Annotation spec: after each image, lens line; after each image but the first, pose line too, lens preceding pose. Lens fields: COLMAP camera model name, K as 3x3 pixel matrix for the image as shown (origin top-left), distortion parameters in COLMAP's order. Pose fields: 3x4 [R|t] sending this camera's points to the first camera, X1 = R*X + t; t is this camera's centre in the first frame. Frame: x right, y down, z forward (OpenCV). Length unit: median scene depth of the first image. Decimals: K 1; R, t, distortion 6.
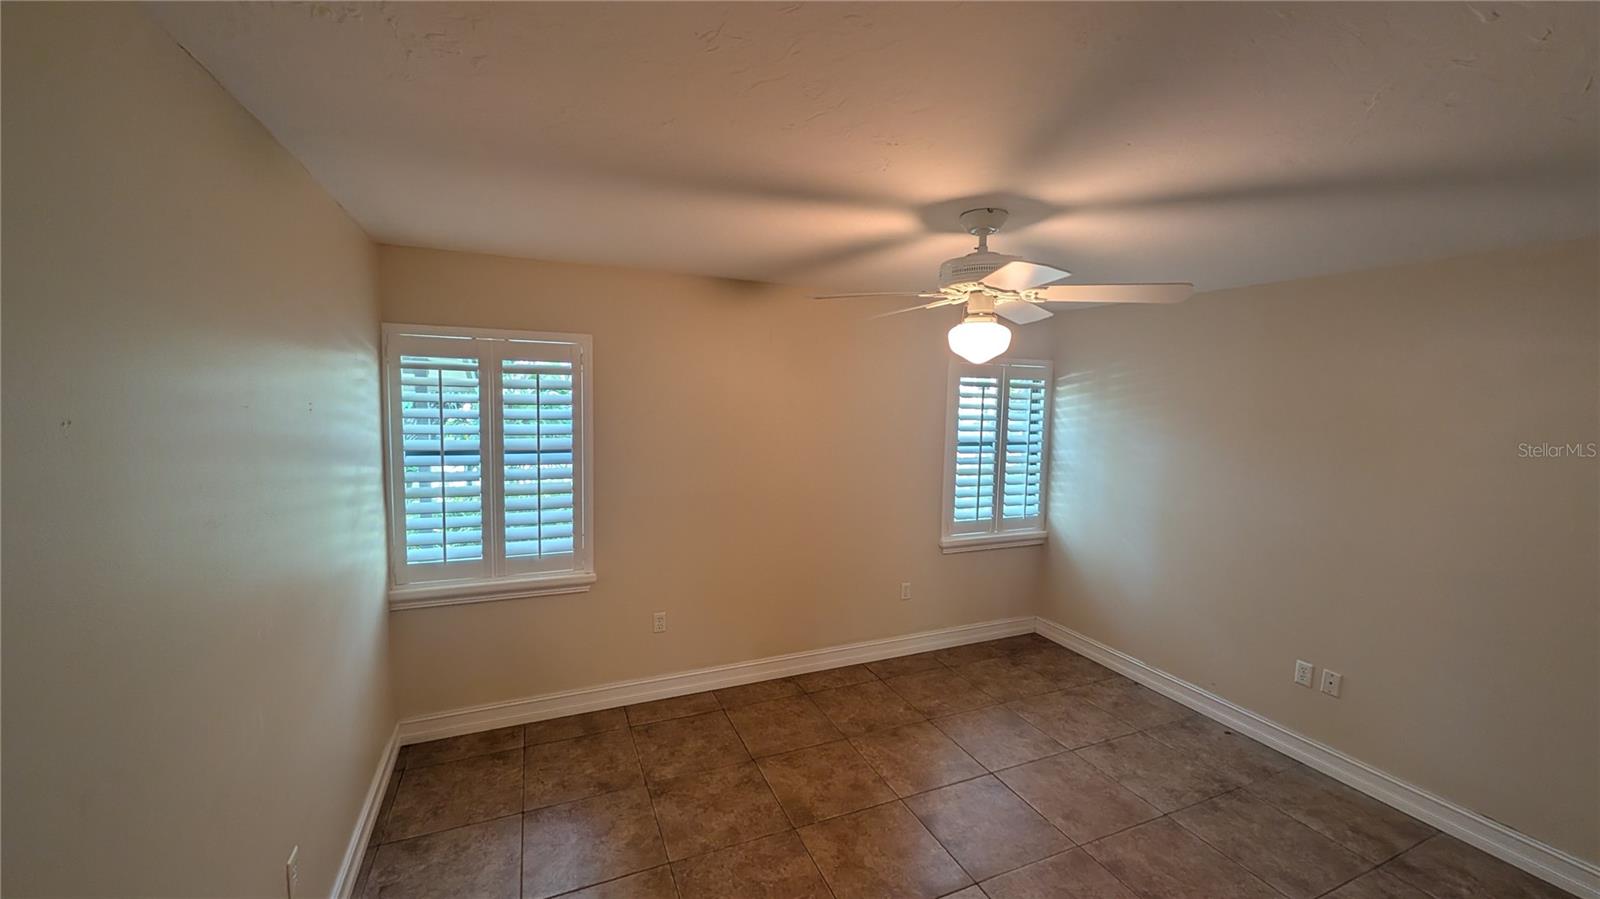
lens RADIAL K [[613.8, 0, 797.8], [0, 613.8, 449.1], [0, 0, 1]] dist [0.000407, -0.000011]
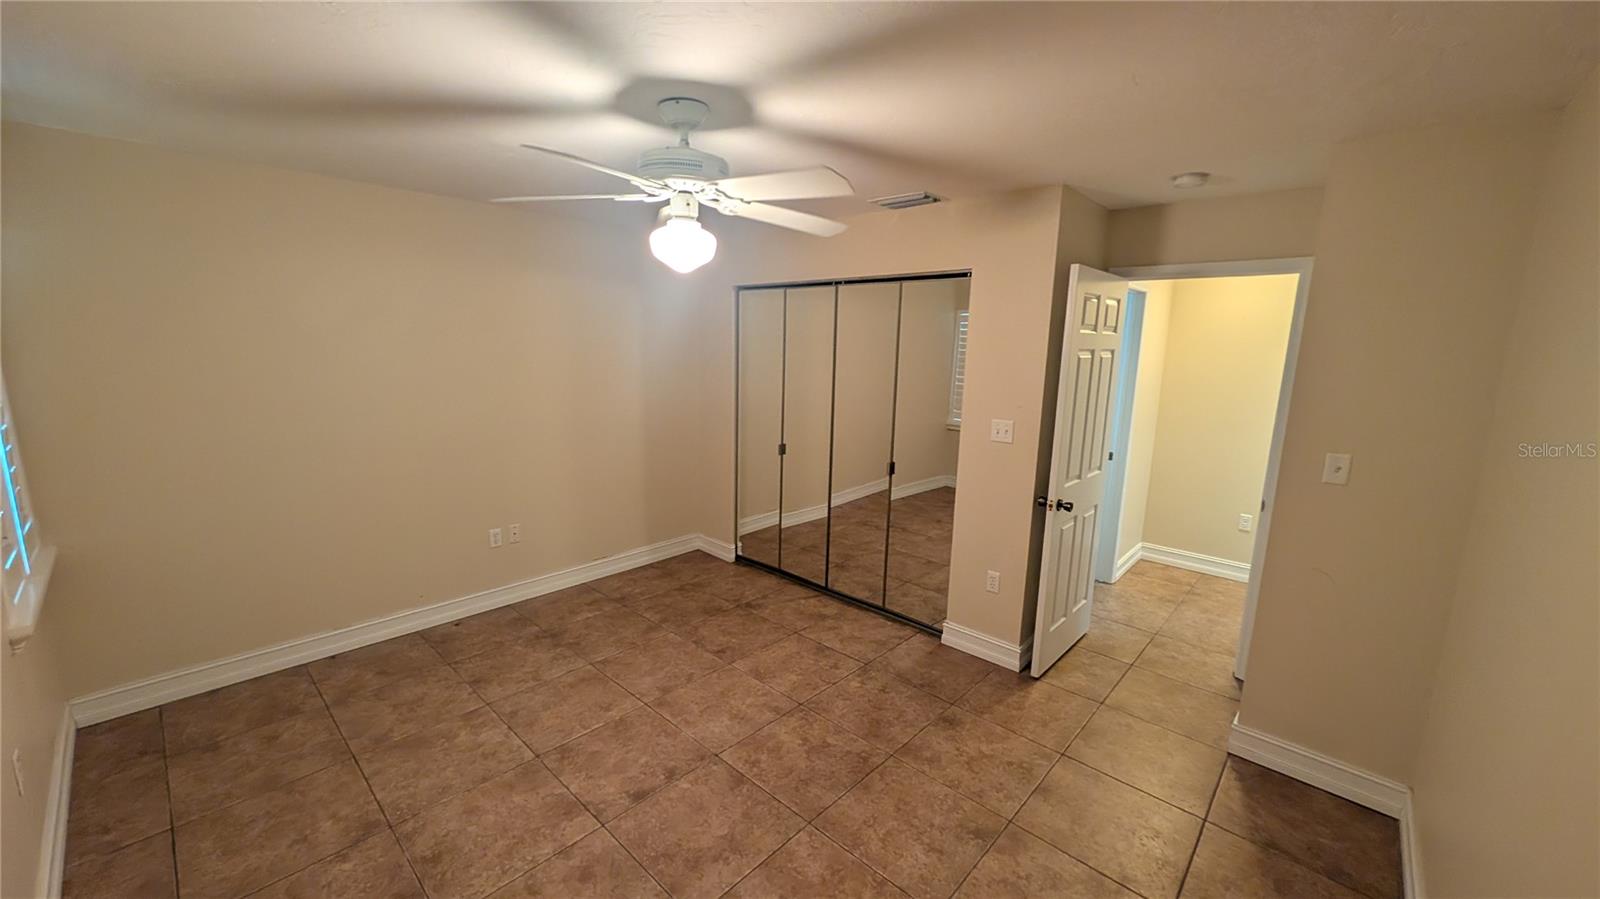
lens RADIAL K [[613.8, 0, 797.8], [0, 613.8, 449.1], [0, 0, 1]] dist [0.000407, -0.000011]
pose [[-0.399353, -0.195315, 0.895751, -0.512825], [0.049286, 0.971057, 0.233709, -0.068819], [-0.915472, 0.137480, -0.378168, 0.939781]]
